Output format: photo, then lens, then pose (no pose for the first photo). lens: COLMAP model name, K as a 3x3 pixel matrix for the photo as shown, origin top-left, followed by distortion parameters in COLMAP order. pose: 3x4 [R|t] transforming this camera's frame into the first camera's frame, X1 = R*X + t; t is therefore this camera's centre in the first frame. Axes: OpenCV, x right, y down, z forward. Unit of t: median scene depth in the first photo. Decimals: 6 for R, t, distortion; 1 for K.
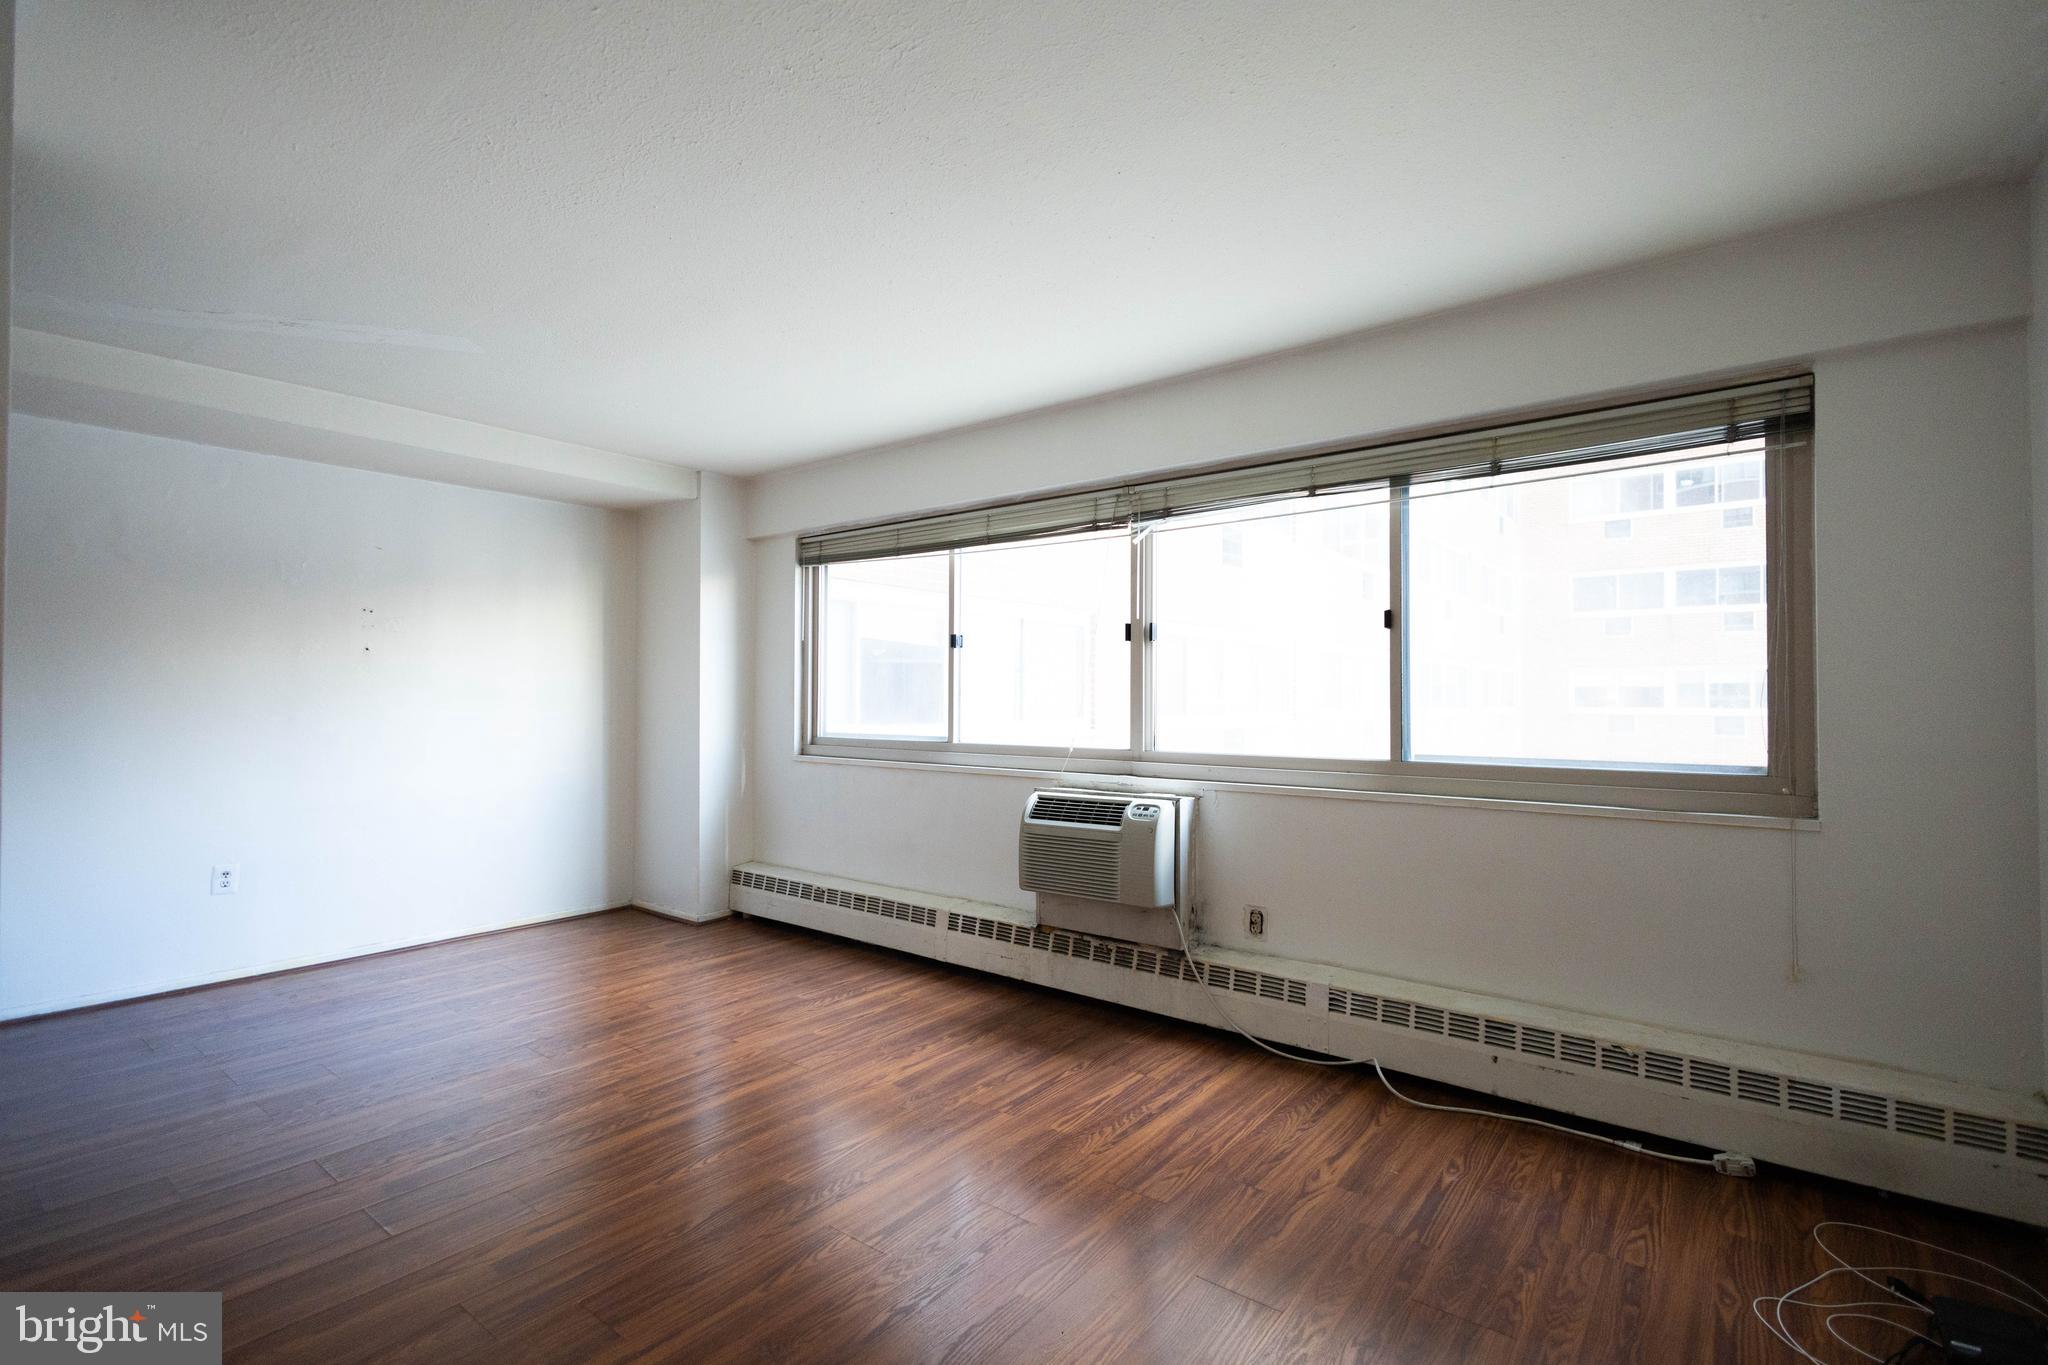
lens RADIAL K [[927.0, 0, 1031.8], [0, 927.0, 683.1], [0, 0, 1]] dist [0.001578, -0.000084]
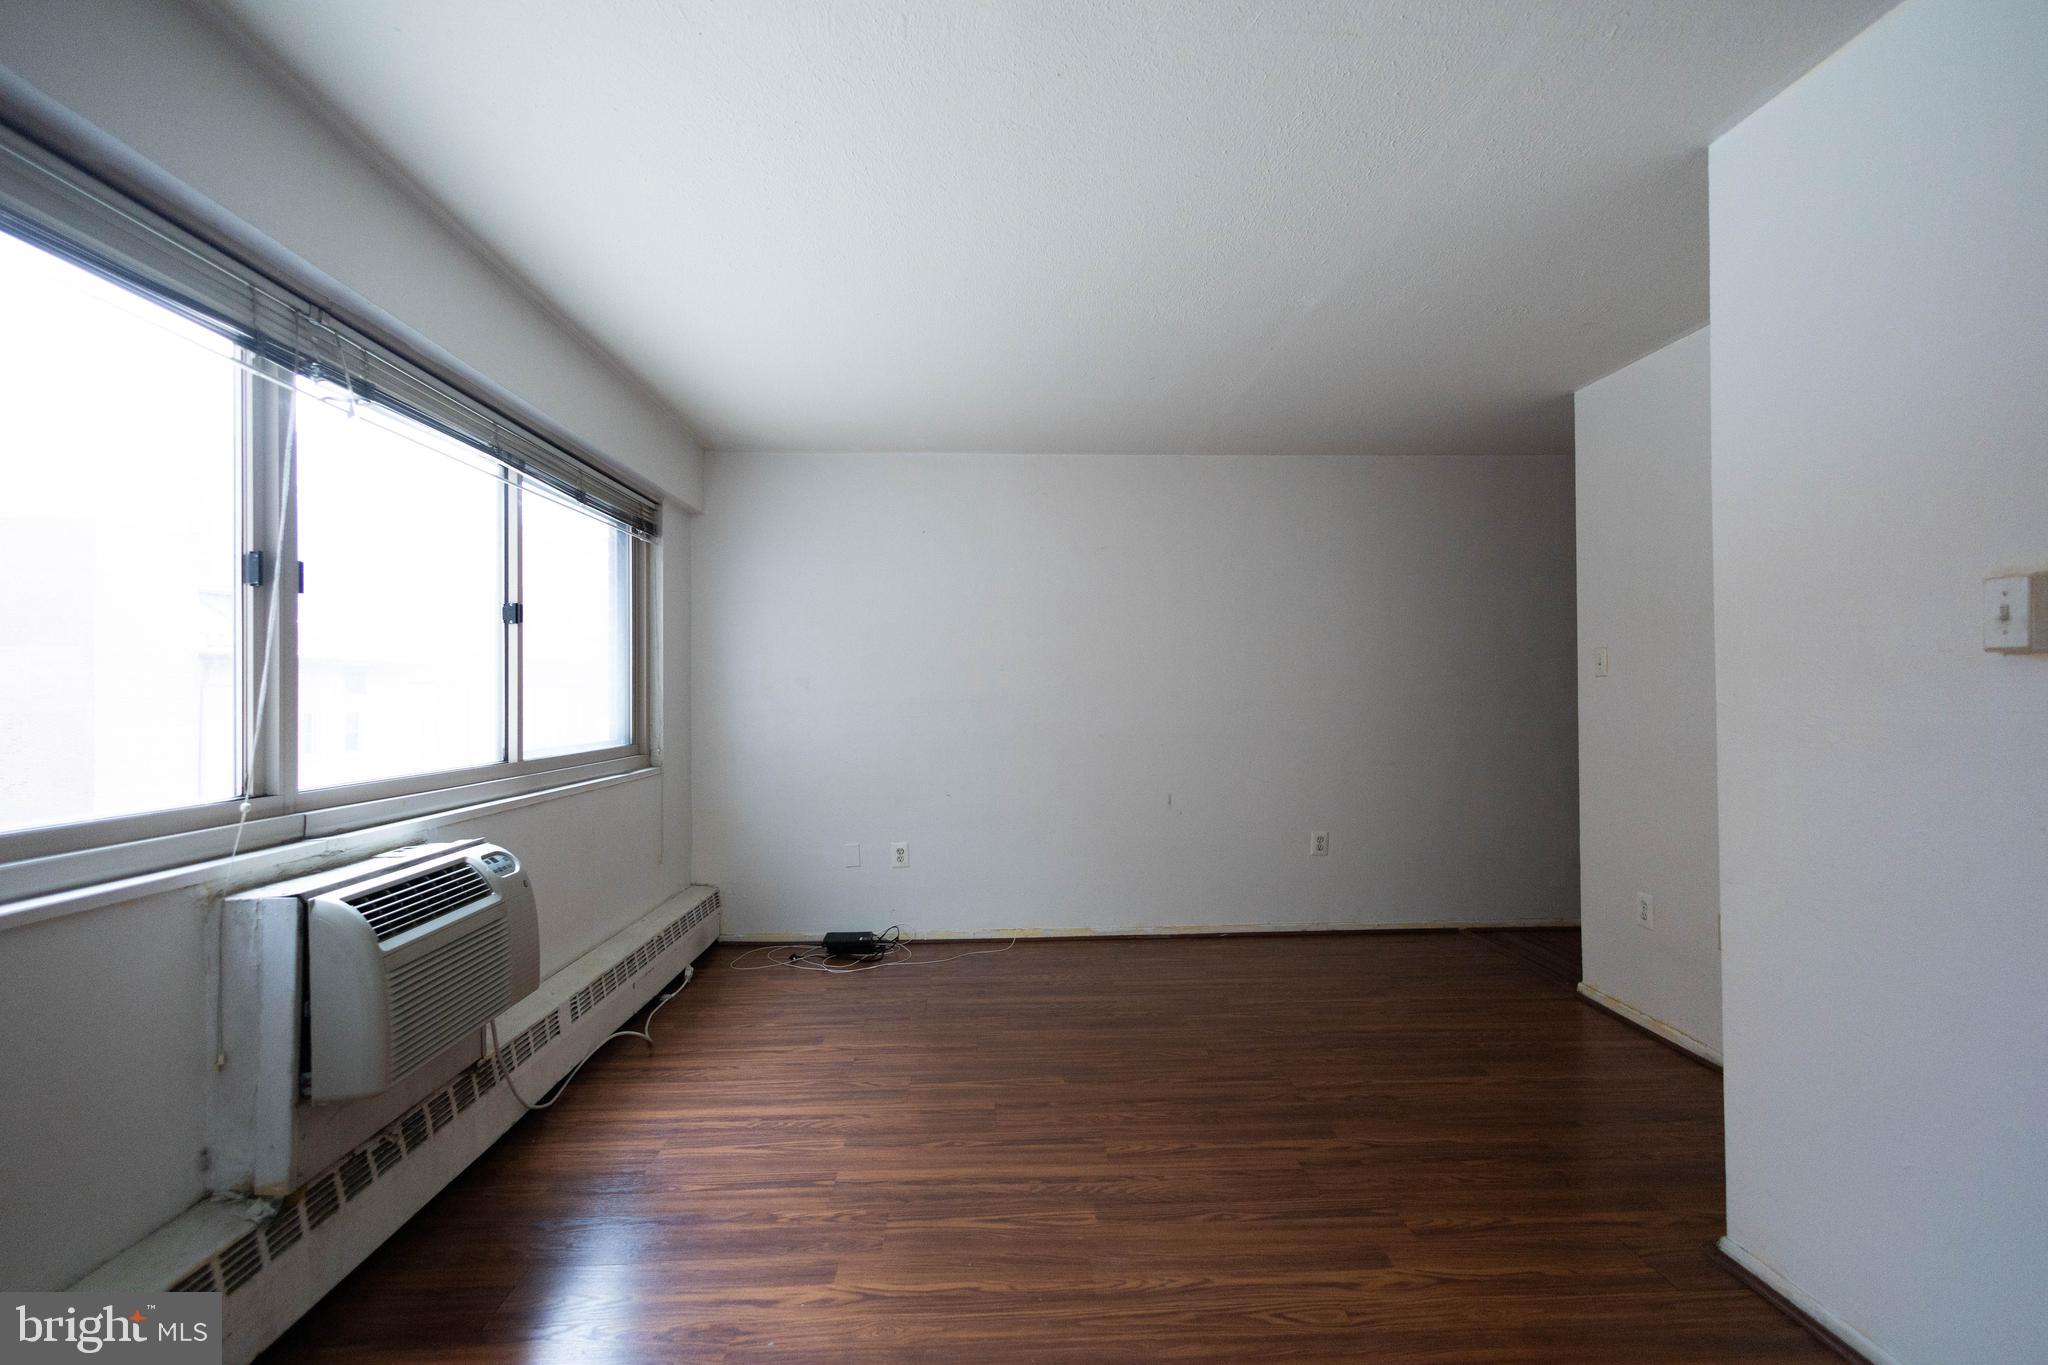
lens RADIAL K [[937.2, 0, 1024.5], [0, 937.2, 684.9], [0, 0, 1]] dist [0.010182, -0.001450]
pose [[-0.650889, 0.011976, 0.759078, -0.648401], [-0.005023, 0.999786, -0.020081, 0.019517], [-0.759156, -0.016884, -0.650689, 1.157530]]
